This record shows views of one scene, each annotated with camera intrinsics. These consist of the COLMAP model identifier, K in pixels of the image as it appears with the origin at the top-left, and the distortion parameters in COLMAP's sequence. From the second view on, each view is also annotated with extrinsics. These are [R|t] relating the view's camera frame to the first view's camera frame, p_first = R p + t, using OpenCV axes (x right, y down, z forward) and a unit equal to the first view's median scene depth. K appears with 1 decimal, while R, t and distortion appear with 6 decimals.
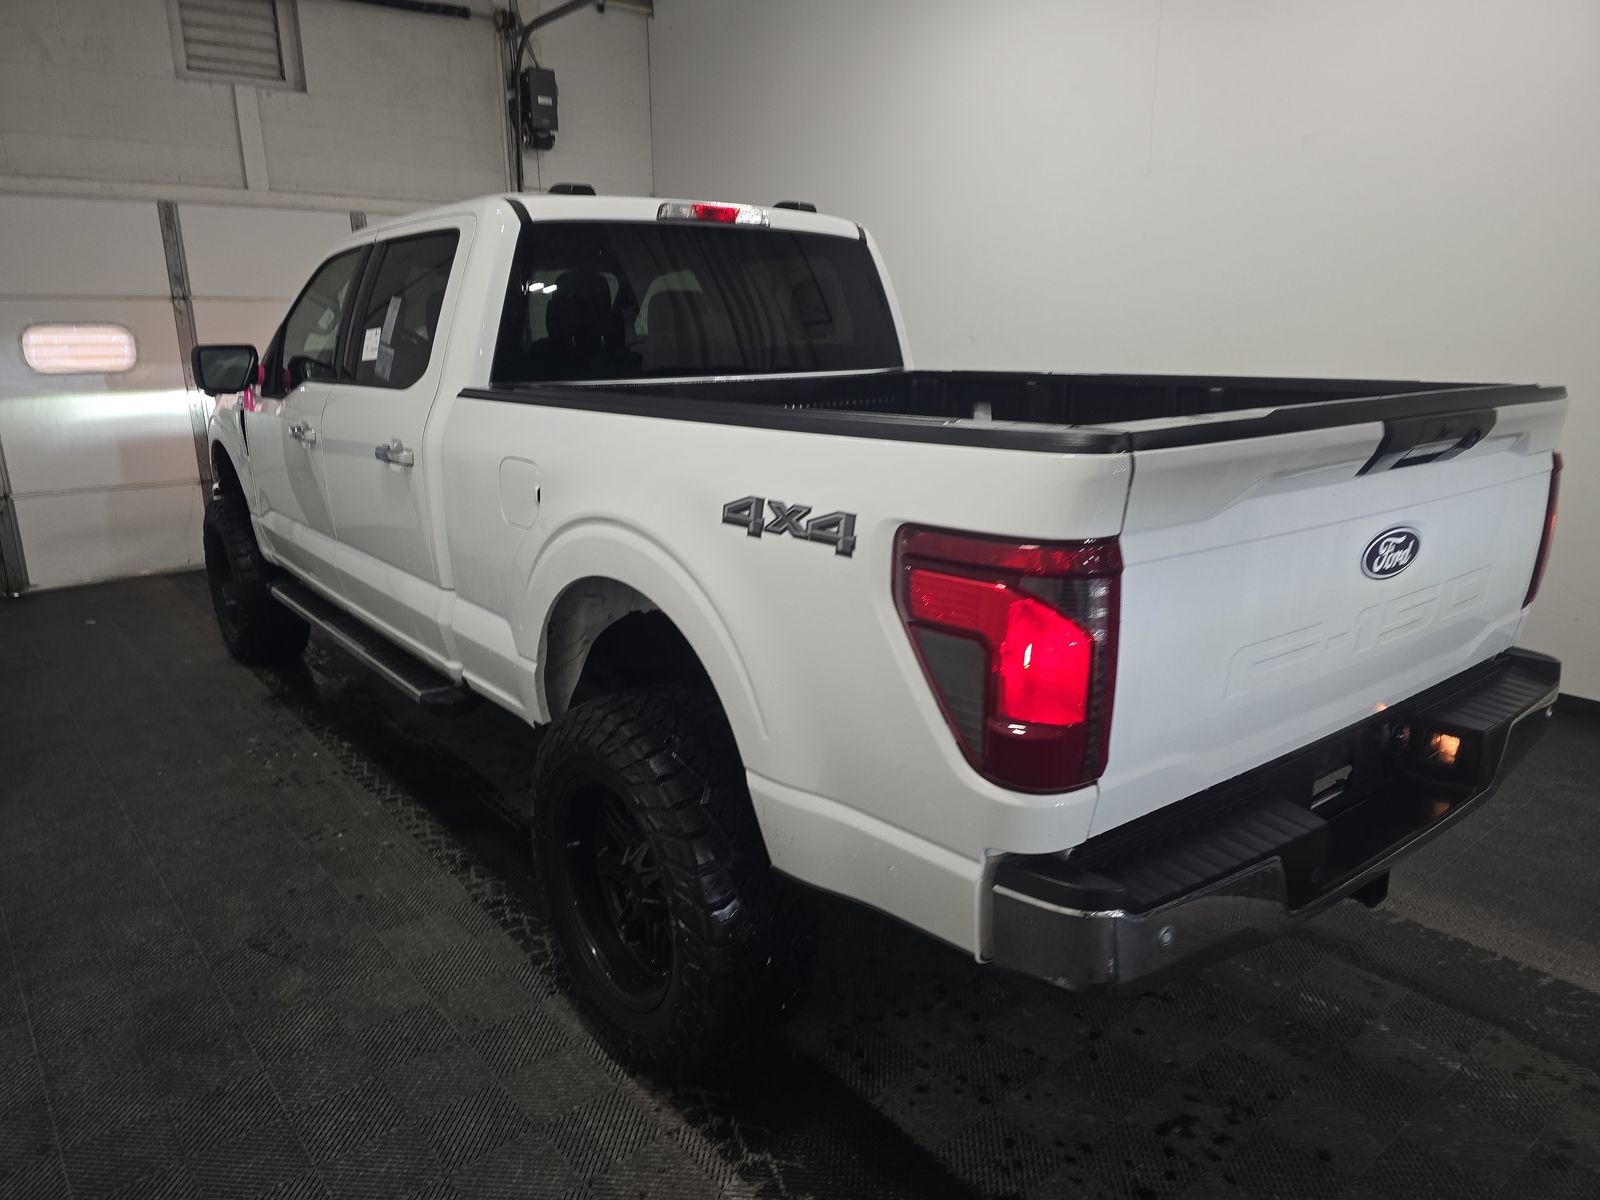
lens RADIAL K [[1064.3, 0, 799.4], [0, 1064.3, 592.9], [0, 0, 1]] dist [0.043580, -0.041103]
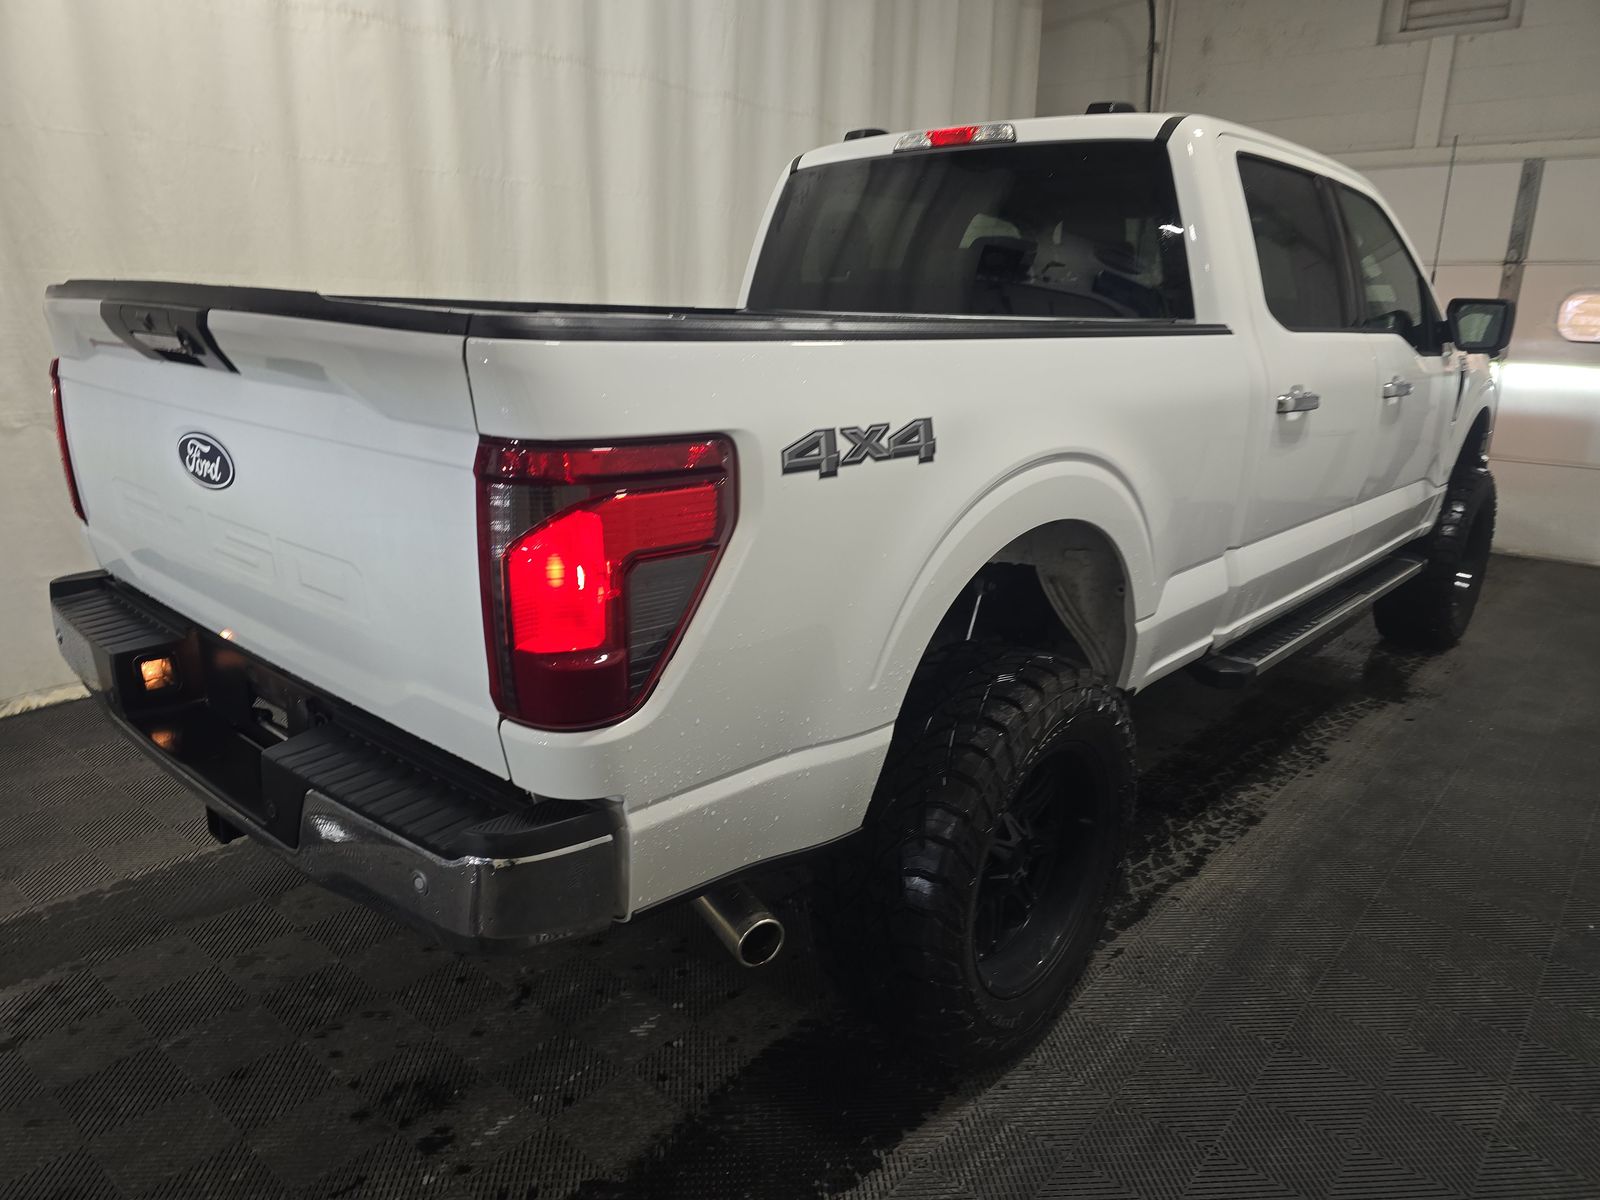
lens RADIAL K [[1064.3, 0, 794.5], [0, 1064.3, 605.8], [0, 0, 1]] dist [0.043580, -0.041103]
pose [[0.170230, 0.278841, -0.945129, 0.419589], [-0.262982, 0.937197, 0.229134, -0.072003], [0.949664, 0.209546, 0.232869, 0.350578]]
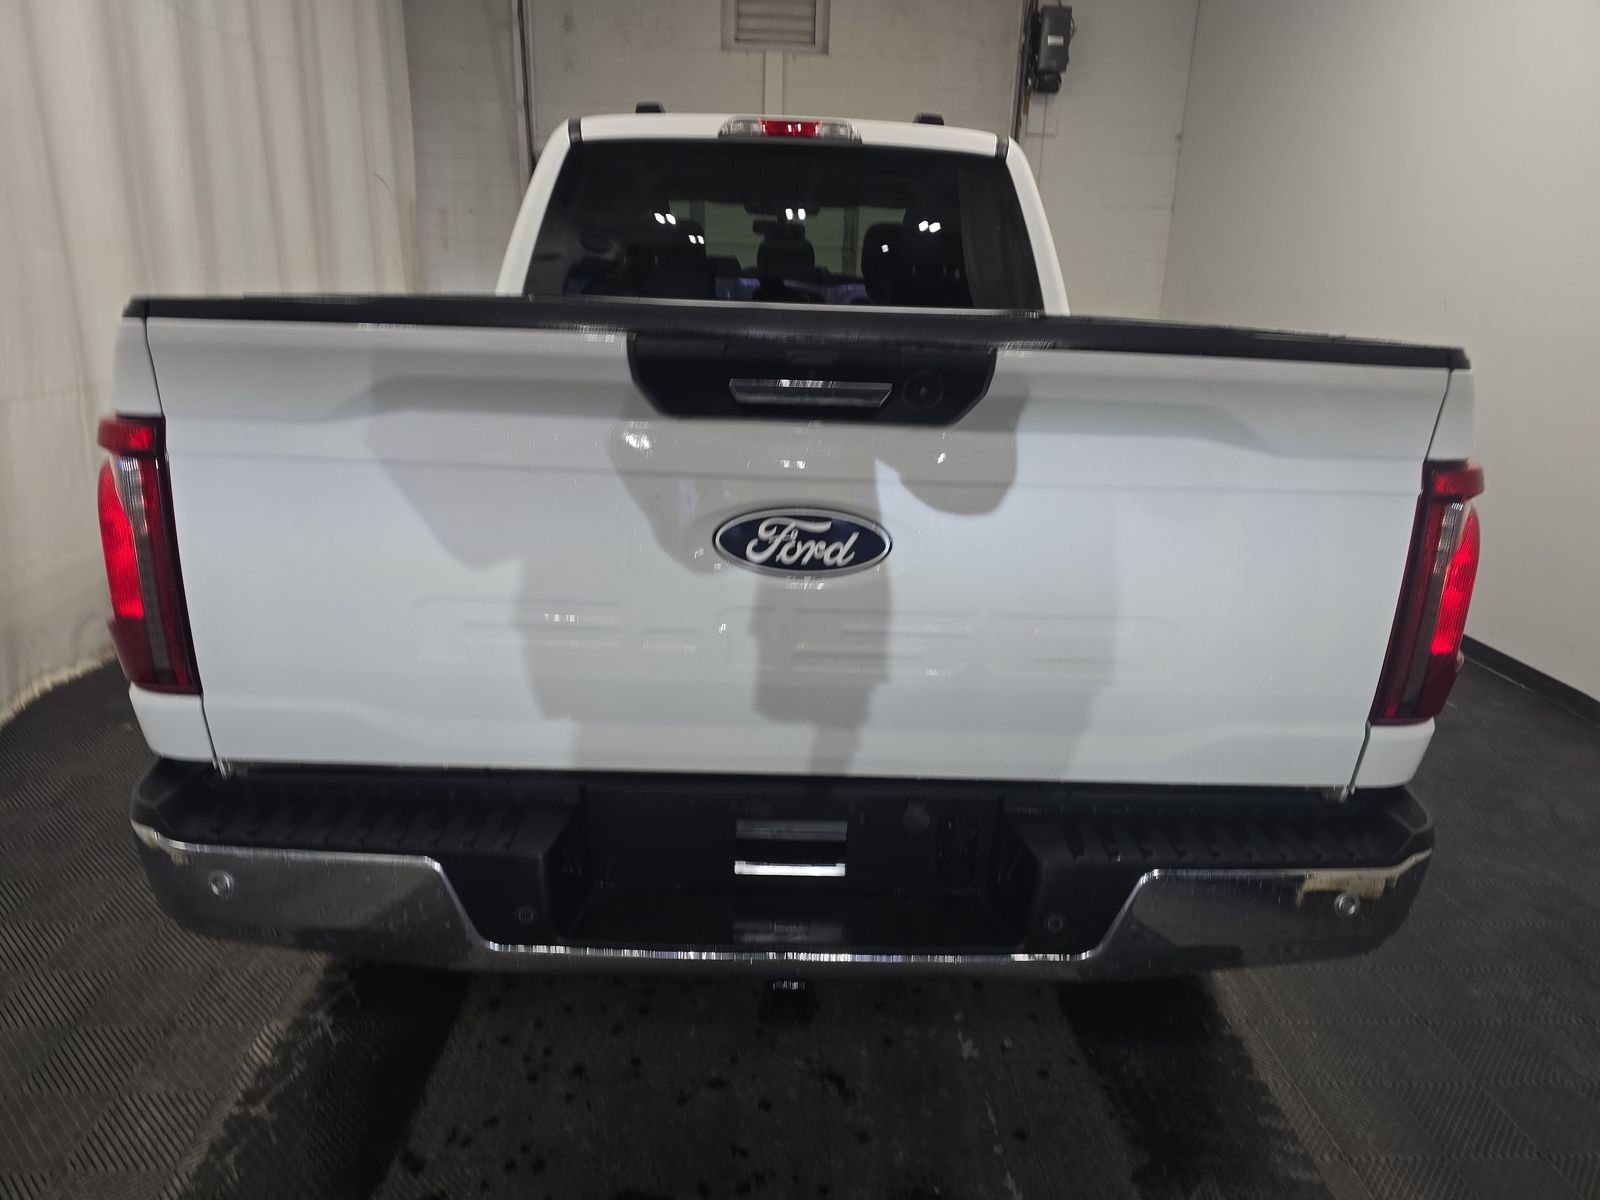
lens RADIAL K [[1064.3, 0, 805.3], [0, 1064.3, 605.5], [0, 0, 1]] dist [0.043580, -0.041103]
pose [[0.801699, 0.202434, -0.562405, 0.257605], [-0.182506, 0.978874, 0.092179, -0.016668], [0.569183, 0.028742, 0.821708, 0.118305]]
